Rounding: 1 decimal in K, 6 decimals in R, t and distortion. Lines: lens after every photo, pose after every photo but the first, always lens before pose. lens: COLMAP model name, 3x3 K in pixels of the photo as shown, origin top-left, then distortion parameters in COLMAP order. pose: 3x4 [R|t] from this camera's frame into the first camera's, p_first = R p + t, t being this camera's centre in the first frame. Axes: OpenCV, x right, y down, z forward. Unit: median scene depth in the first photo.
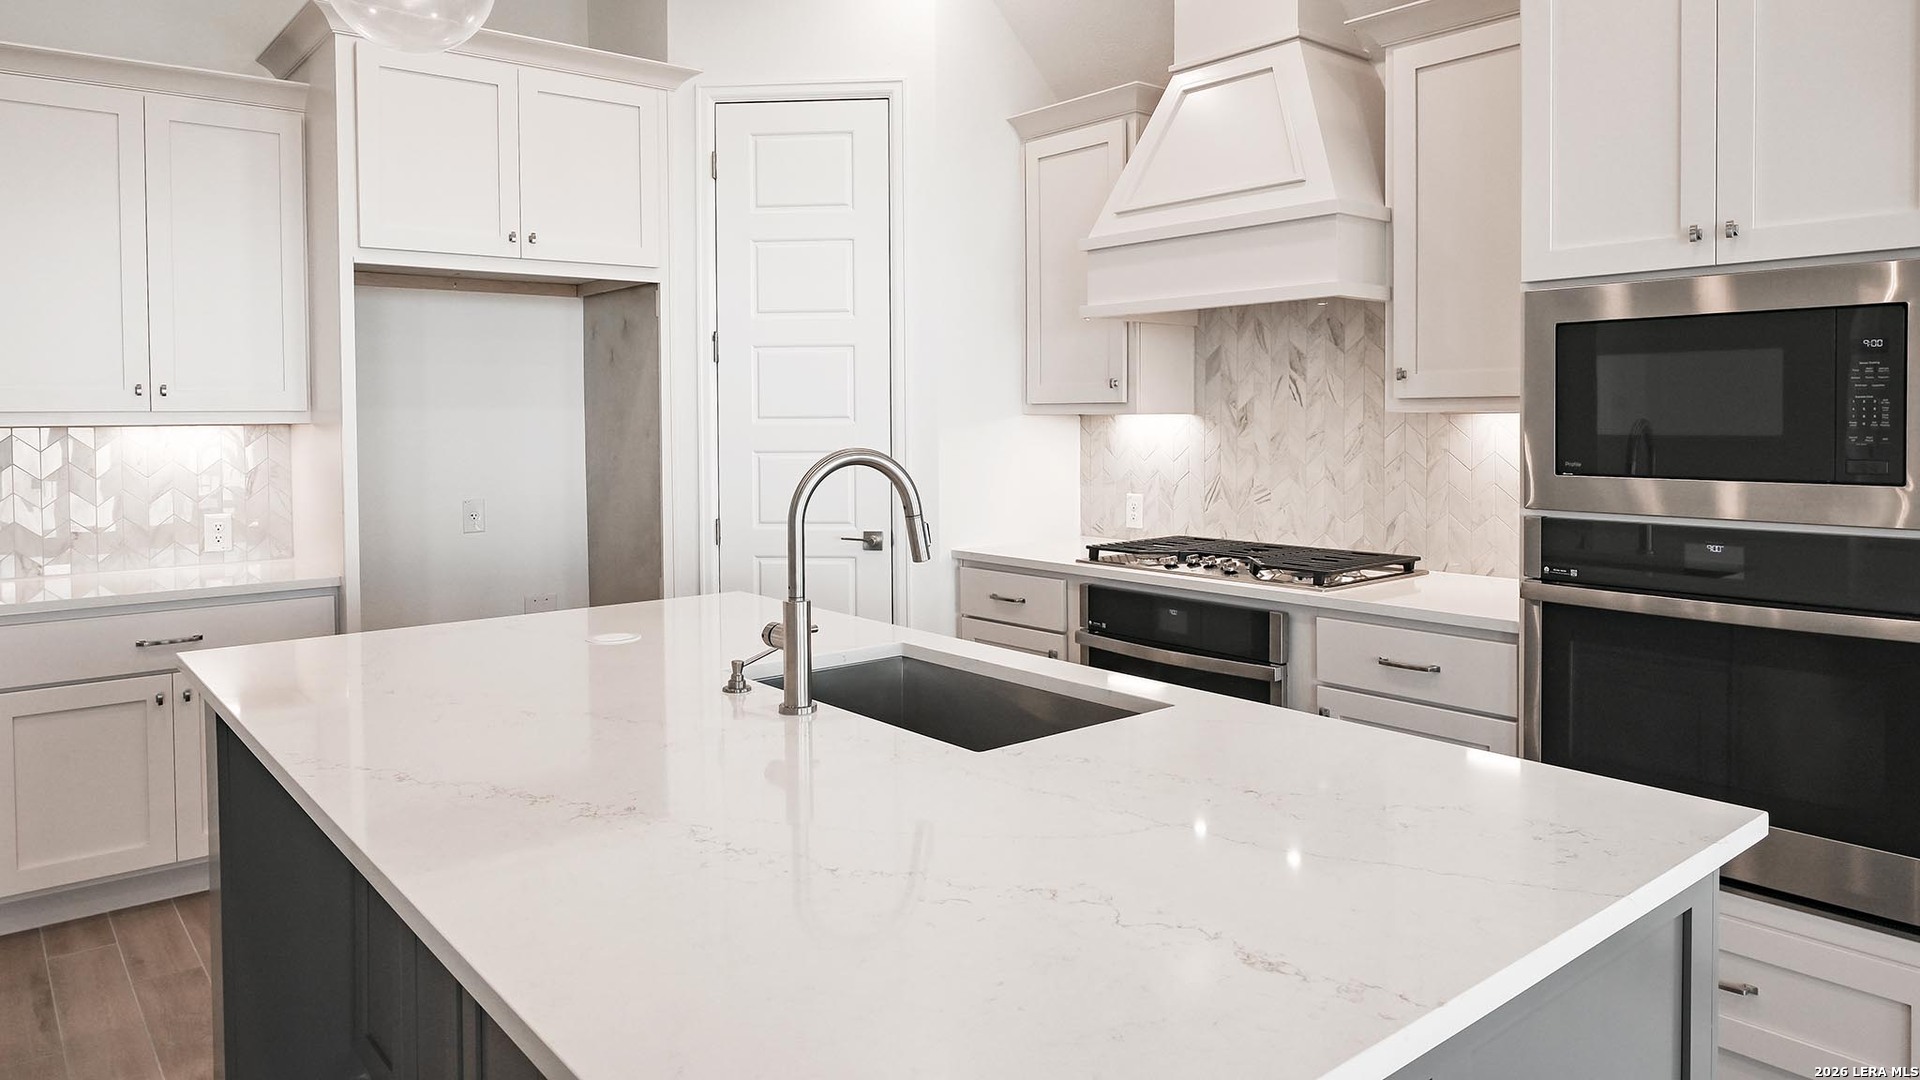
lens RADIAL K [[1217.7, 0, 960.0], [0, 1217.7, 540.0], [0, 0, 1]] dist [-0.041481, 0.000759]
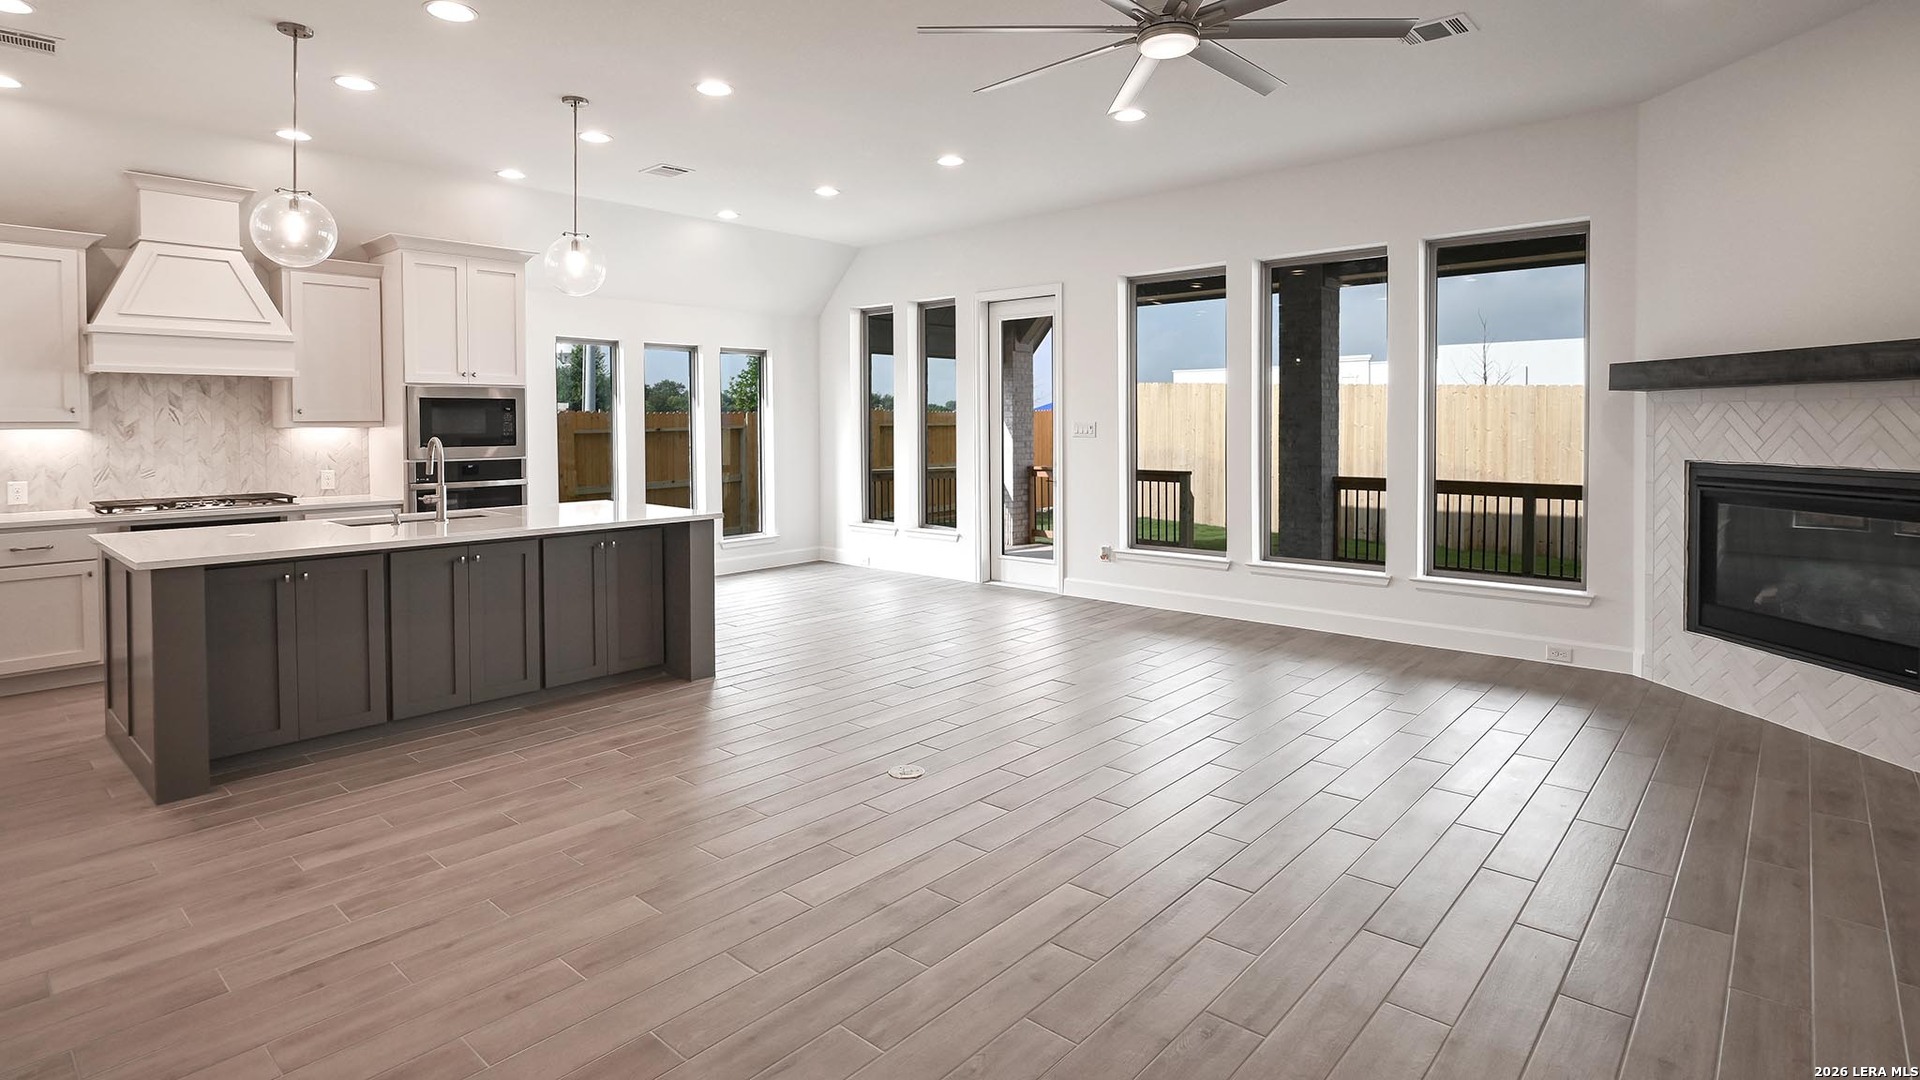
lens RADIAL K [[970.2, 0, 962.3], [0, 970.2, 454.7], [0, 0, 1]] dist [-0.001612, -0.000259]
pose [[-0.155176, -0.015884, 0.987759, -1.455296], [0.112624, 0.993067, 0.033662, 0.024308], [-0.981446, 0.116469, -0.152311, 0.033004]]
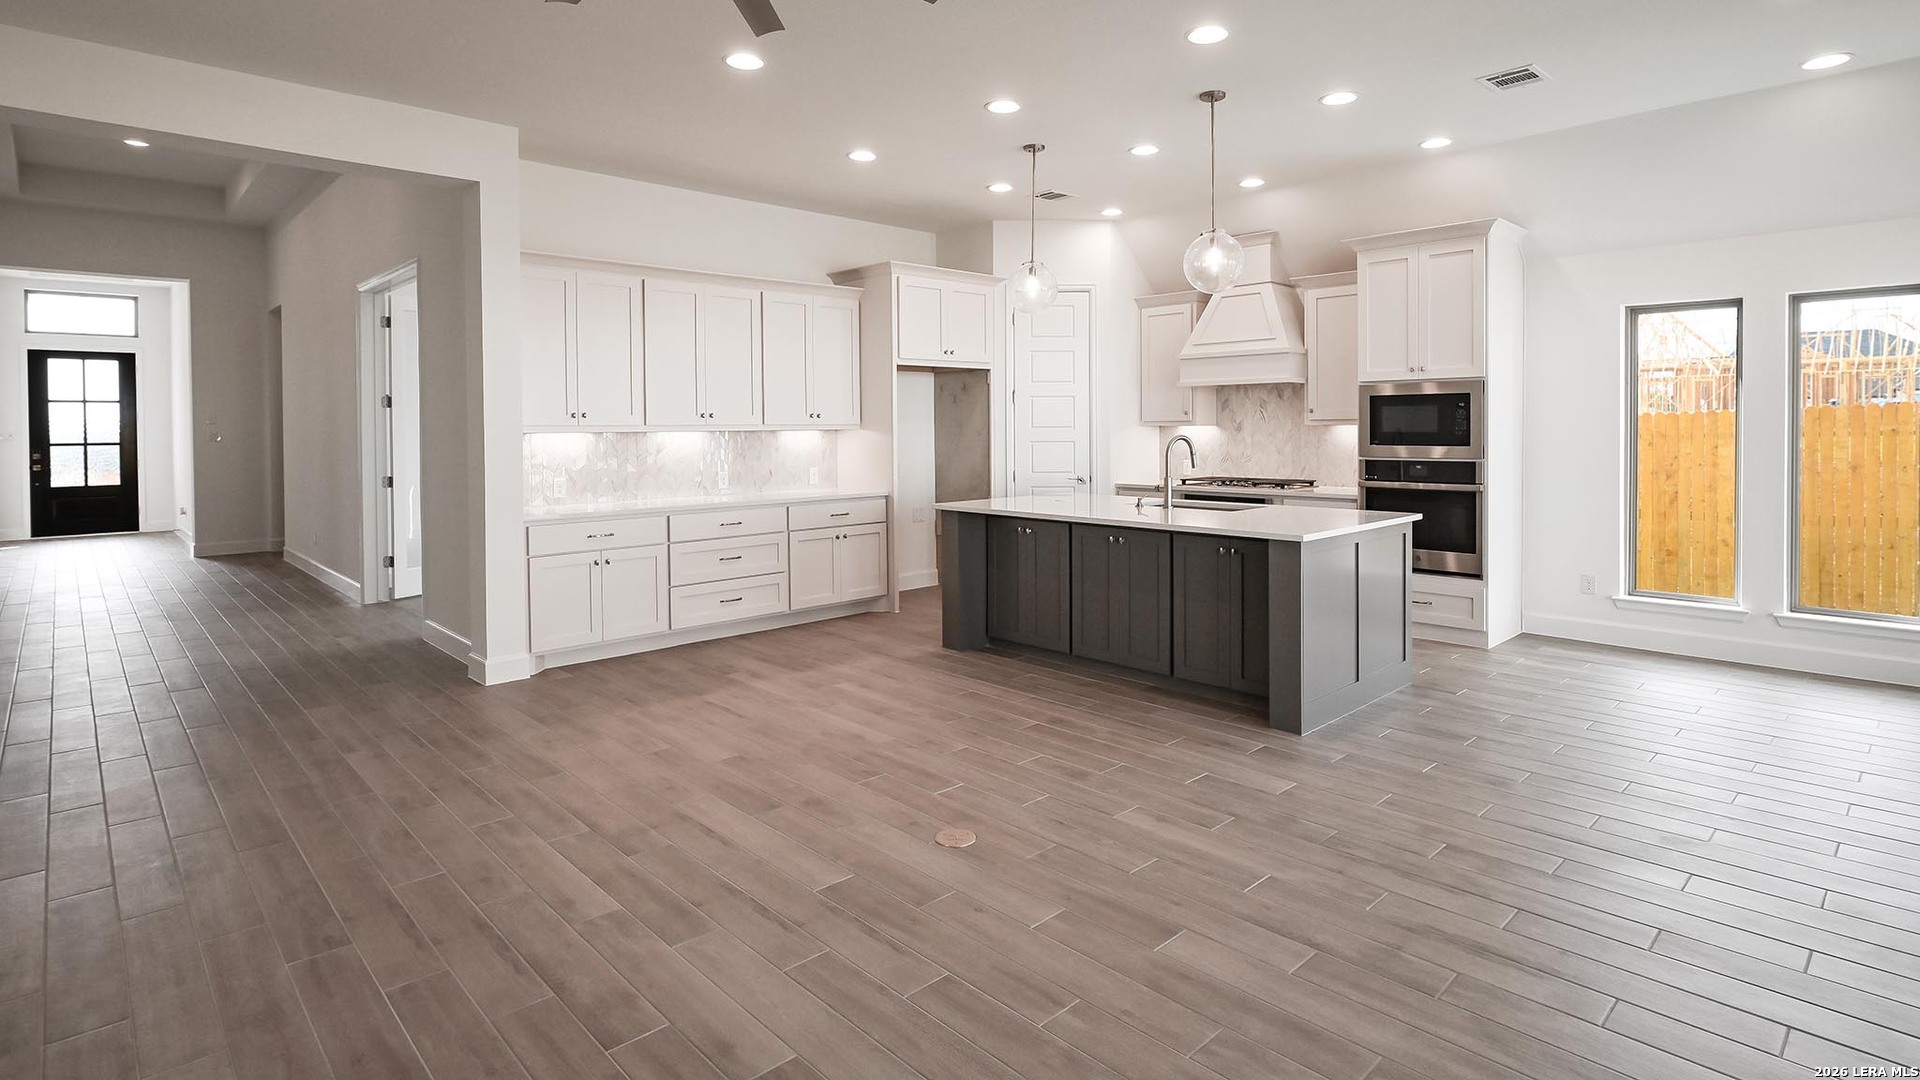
lens RADIAL K [[947.8, 0, 964.1], [0, 947.8, 512.1], [0, 0, 1]] dist [-0.004186, -0.000969]
pose [[0.997403, -0.006432, 0.071731, -0.486050], [0.007462, 0.999873, -0.014100, 0.098544], [-0.071632, 0.014599, 0.997324, -0.909732]]
